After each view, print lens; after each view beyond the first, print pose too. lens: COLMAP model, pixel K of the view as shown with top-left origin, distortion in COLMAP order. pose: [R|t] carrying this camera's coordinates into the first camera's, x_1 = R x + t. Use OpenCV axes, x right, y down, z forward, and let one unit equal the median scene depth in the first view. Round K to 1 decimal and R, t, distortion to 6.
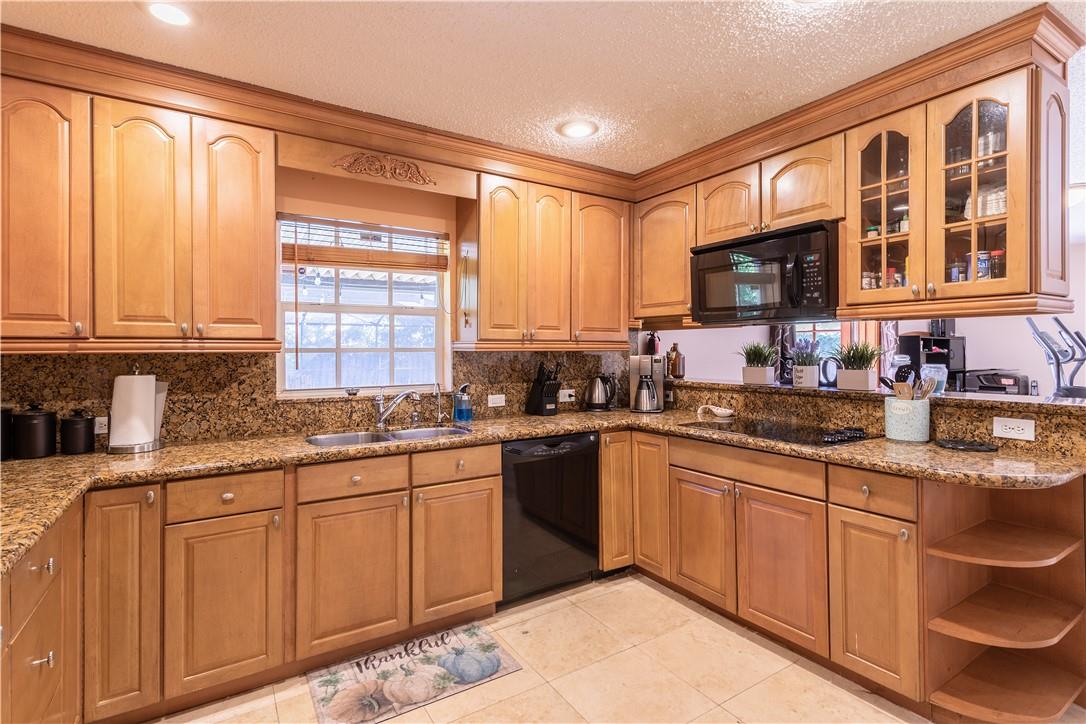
lens RADIAL K [[509.4, 0, 573.8], [0, 509.4, 350.2], [0, 0, 1]] dist [0.003491, 0.001278]
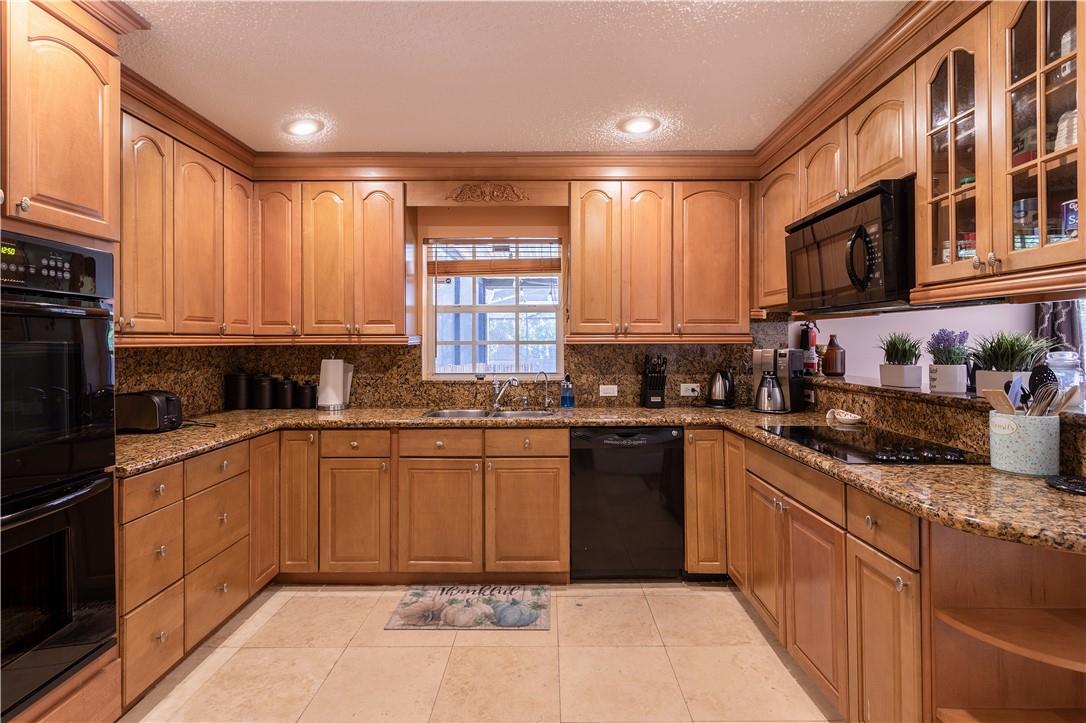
lens RADIAL K [[528.1, 0, 572.7], [0, 528.1, 339.9], [0, 0, 1]] dist [-0.000610, 0.001060]
pose [[0.847864, -0.001075, -0.530213, 0.510651], [-0.000624, 0.999995, -0.003025, -0.004151], [0.530213, 0.002896, 0.847859, 0.046350]]
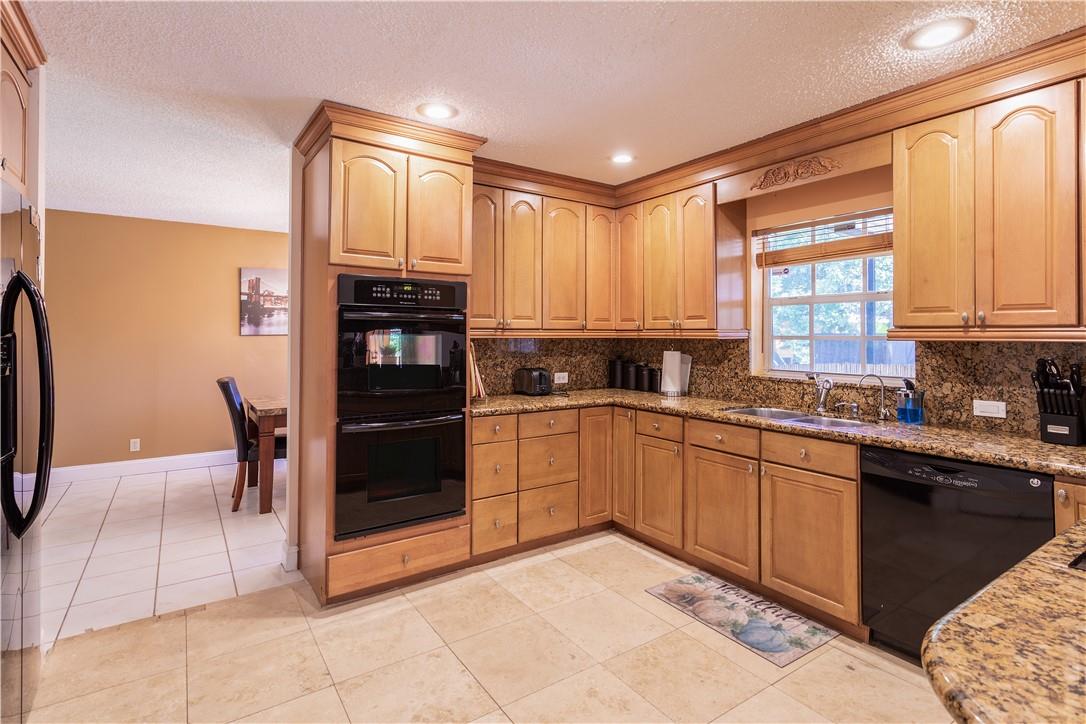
lens RADIAL K [[551.9, 0, 552.2], [0, 551.9, 326.2], [0, 0, 1]] dist [-0.000093, 0.000665]
pose [[0.020816, -0.013028, -0.999698, 0.874603], [-0.005866, 0.999896, -0.013152, -0.007486], [0.999766, 0.006138, 0.020738, 0.498397]]
